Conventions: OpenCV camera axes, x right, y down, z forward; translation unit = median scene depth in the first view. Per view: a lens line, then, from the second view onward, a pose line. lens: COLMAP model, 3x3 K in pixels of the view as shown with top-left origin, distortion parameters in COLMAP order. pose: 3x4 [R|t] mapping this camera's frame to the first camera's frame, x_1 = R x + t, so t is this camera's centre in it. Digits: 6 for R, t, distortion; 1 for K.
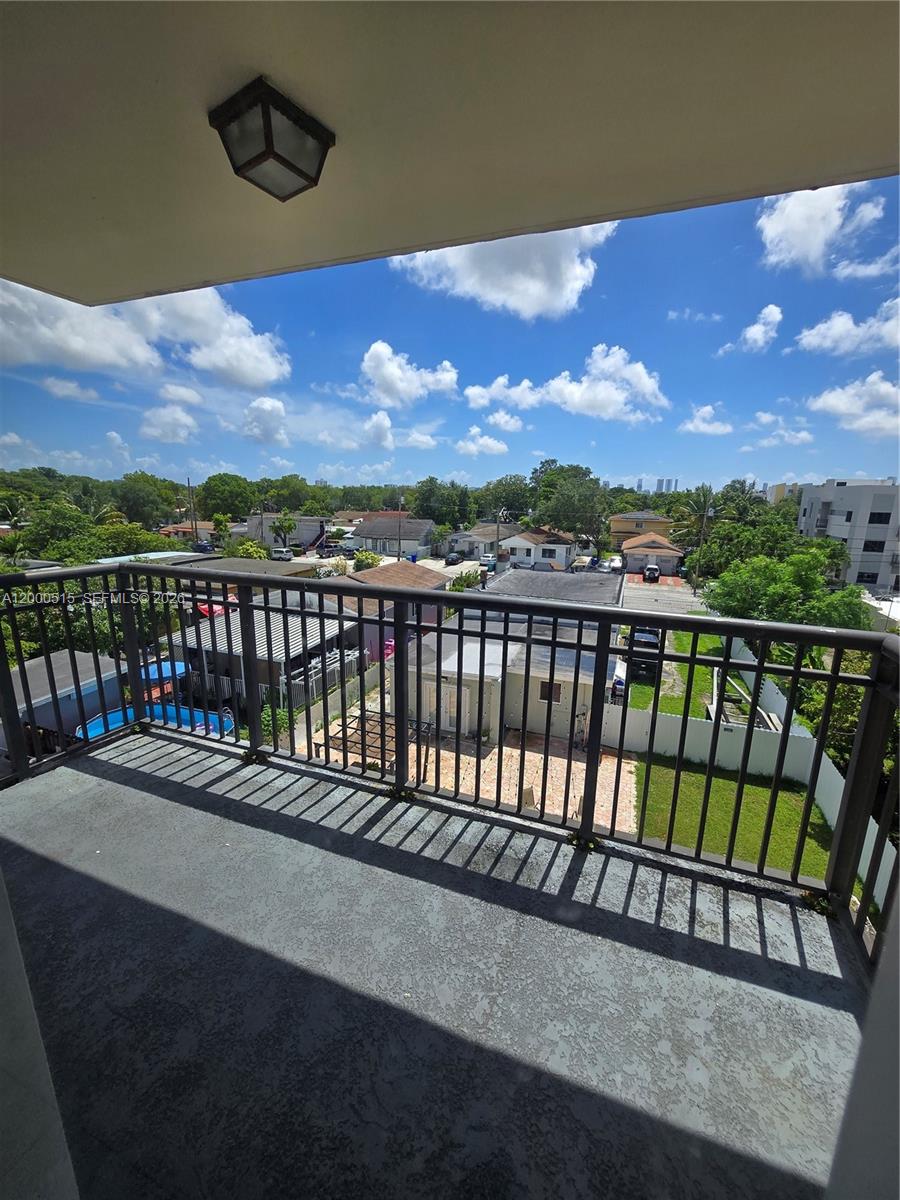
lens RADIAL K [[471.3, 0, 457.8], [0, 471.3, 598.1], [0, 0, 1]] dist [0.000476, -0.000279]
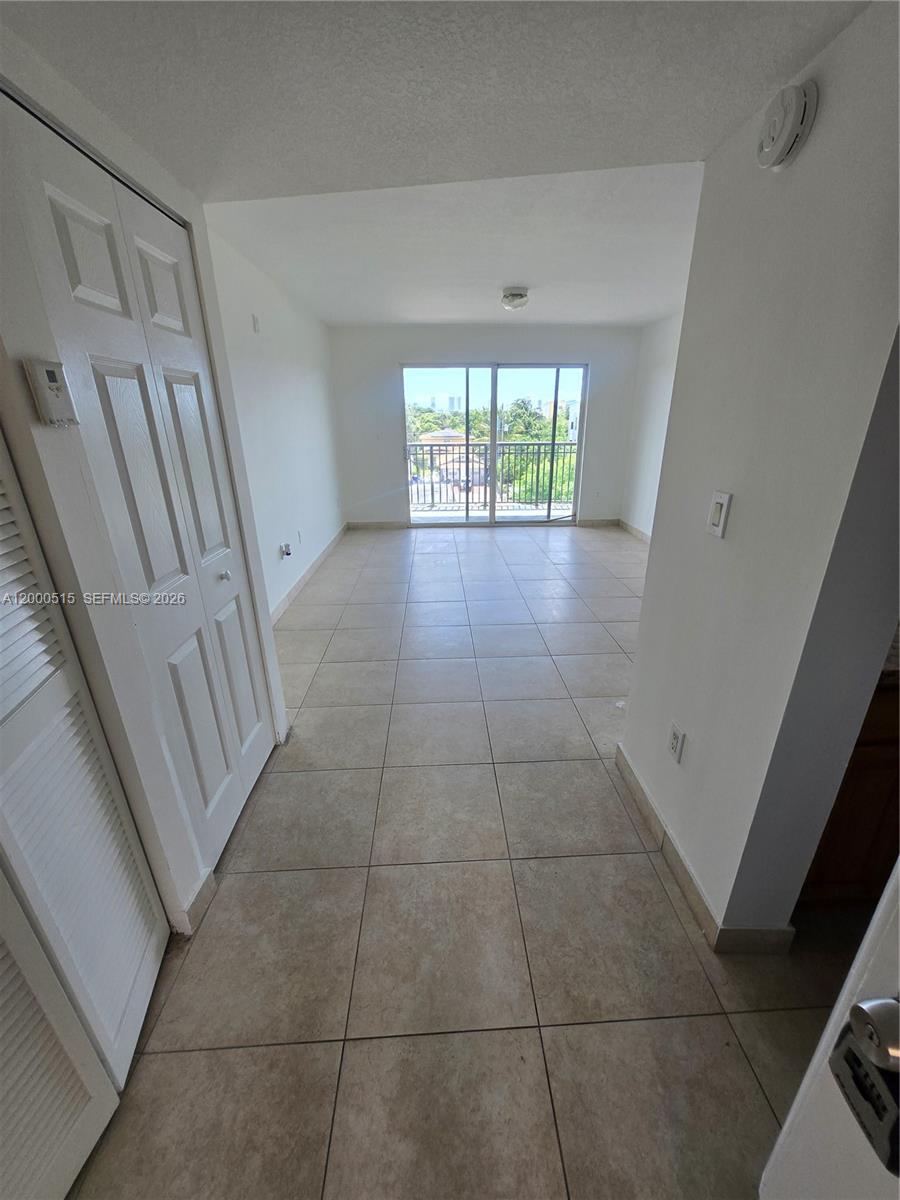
lens RADIAL K [[471.3, 0, 457.8], [0, 471.3, 598.1], [0, 0, 1]] dist [0.000476, -0.000279]
pose [[0.919385, -0.163824, 0.357622, -0.122824], [0.107644, 0.979226, 0.171841, 0.037737], [-0.378345, -0.119492, 0.917920, -0.167930]]
